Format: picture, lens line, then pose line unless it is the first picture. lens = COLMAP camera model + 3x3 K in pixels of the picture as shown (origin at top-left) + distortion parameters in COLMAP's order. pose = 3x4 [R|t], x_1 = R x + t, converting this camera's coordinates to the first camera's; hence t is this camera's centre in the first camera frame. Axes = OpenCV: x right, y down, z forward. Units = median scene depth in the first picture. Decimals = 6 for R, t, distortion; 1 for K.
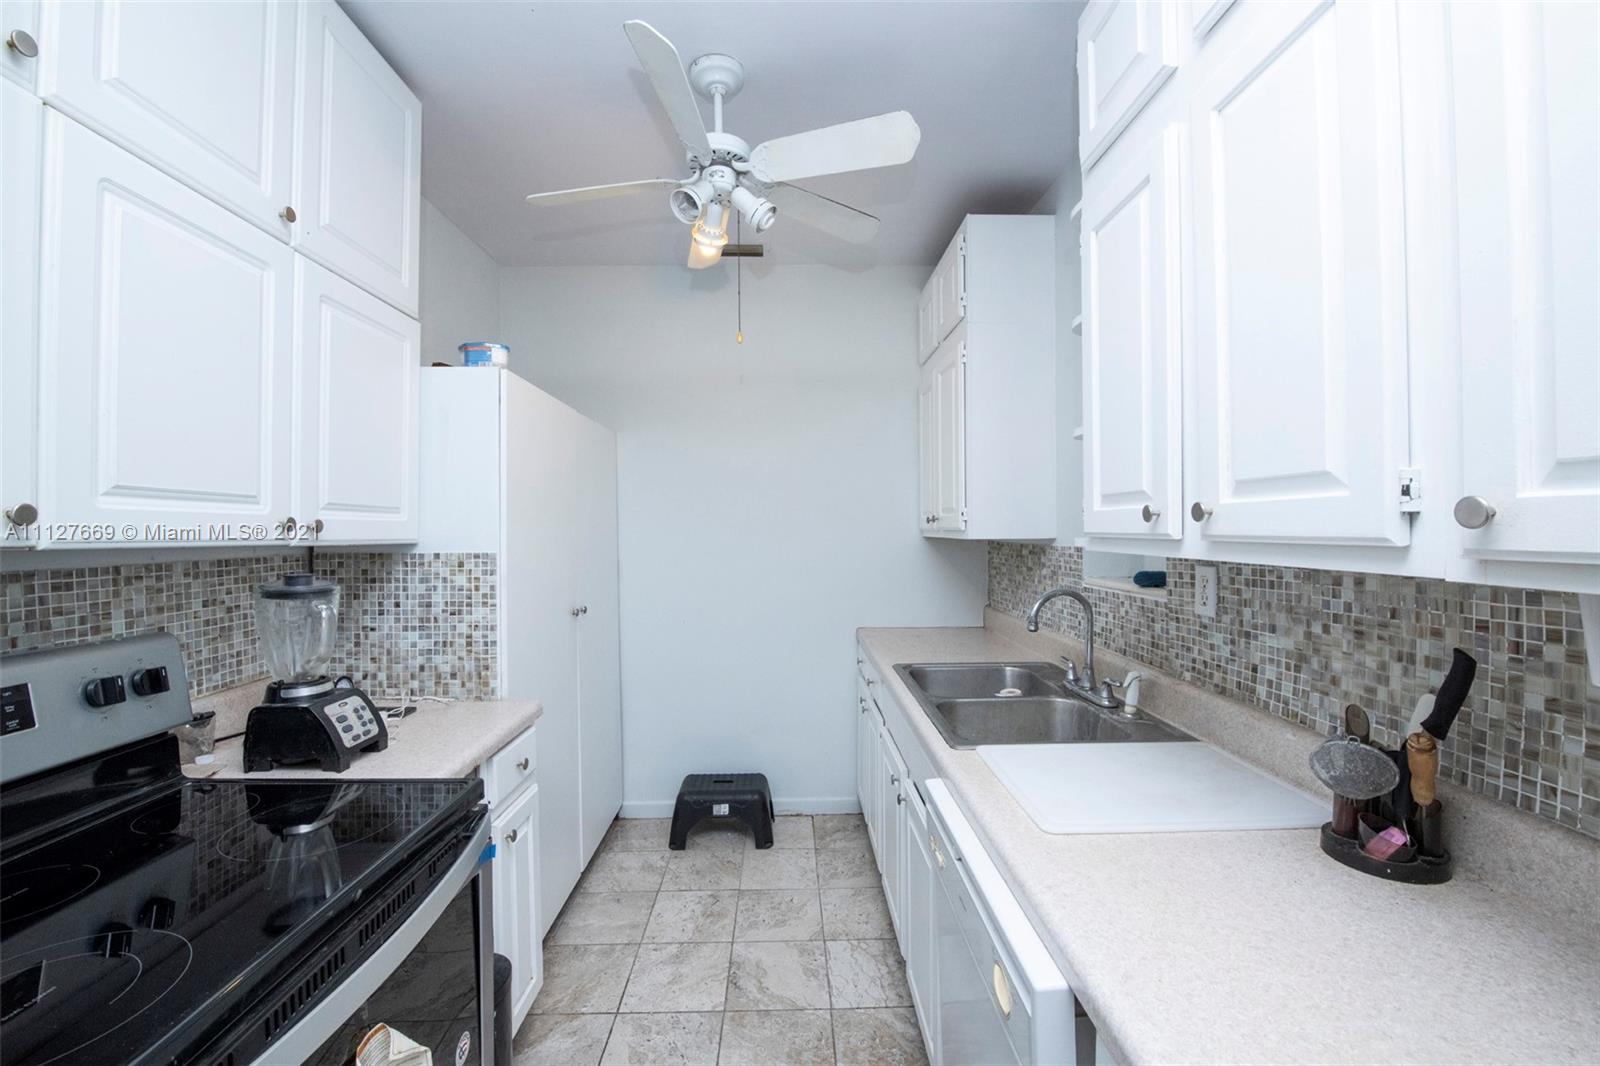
lens RADIAL K [[640.1, 0, 807.1], [0, 640.1, 524.4], [0, 0, 1]] dist [-0.000581, -0.000006]
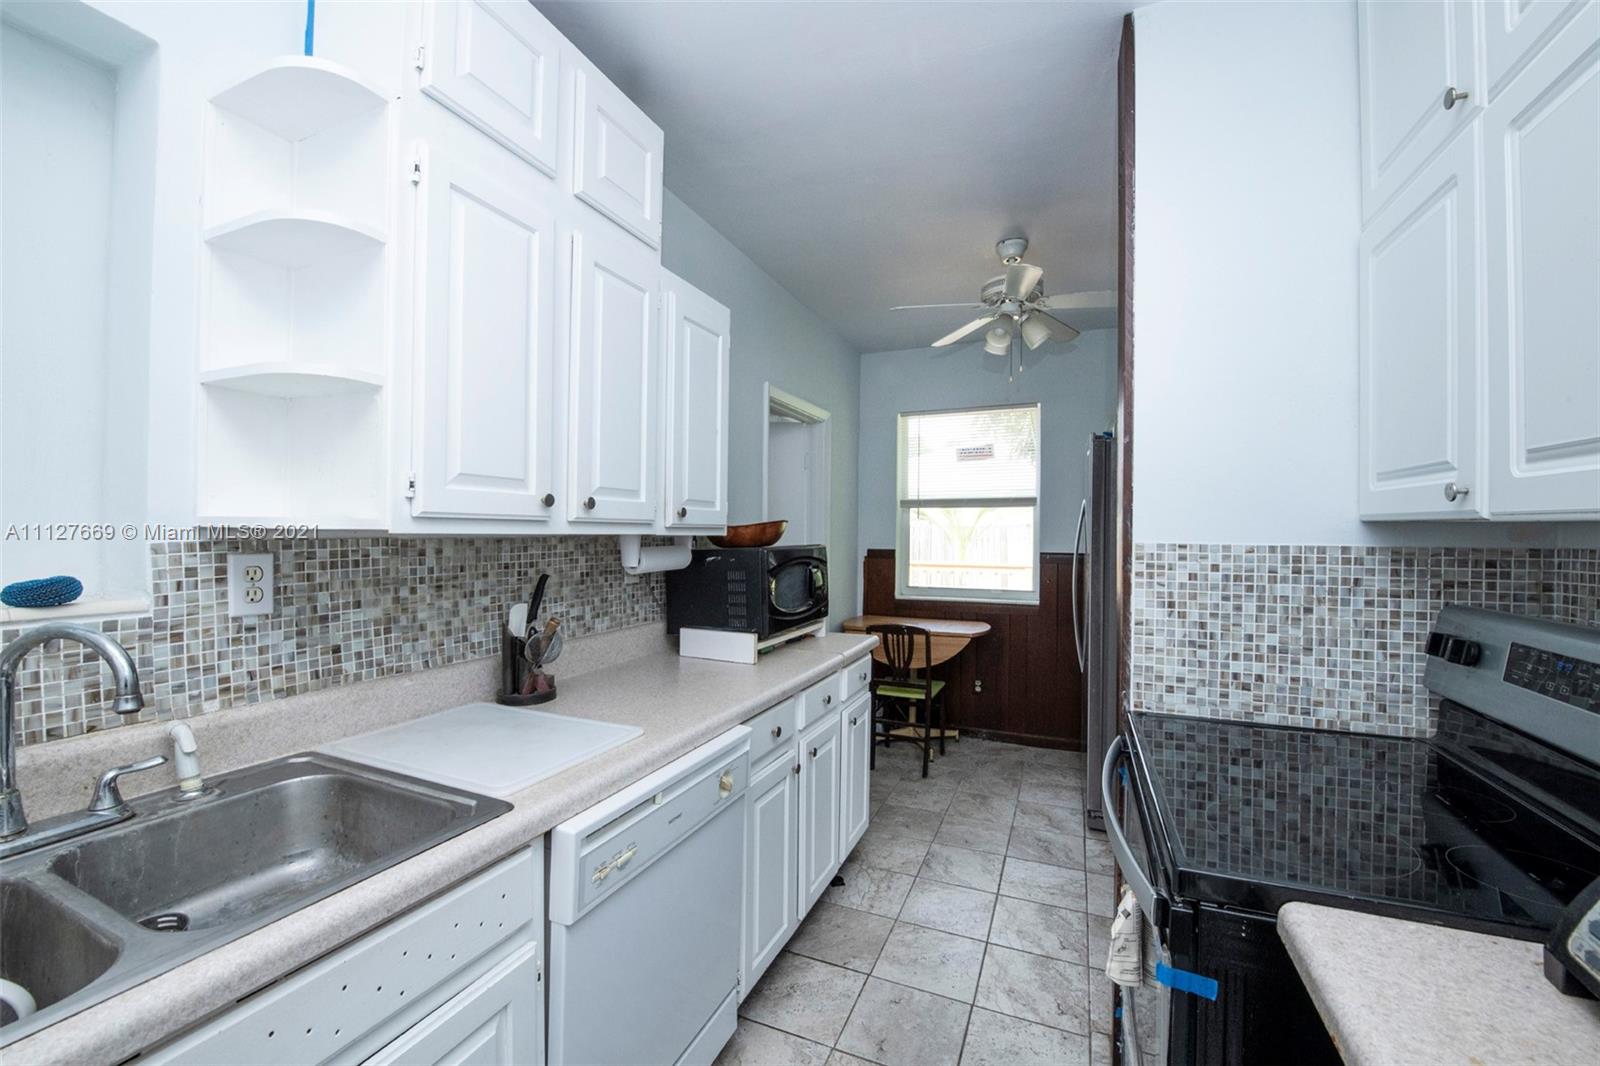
lens RADIAL K [[640.1, 0, 803.4], [0, 640.1, 529.8], [0, 0, 1]] dist [-0.000581, -0.000006]
pose [[-0.907083, -0.004669, 0.420926, -0.401384], [-0.009807, 0.999901, -0.010044, 0.040402], [-0.420838, -0.013239, -0.907039, 1.642795]]
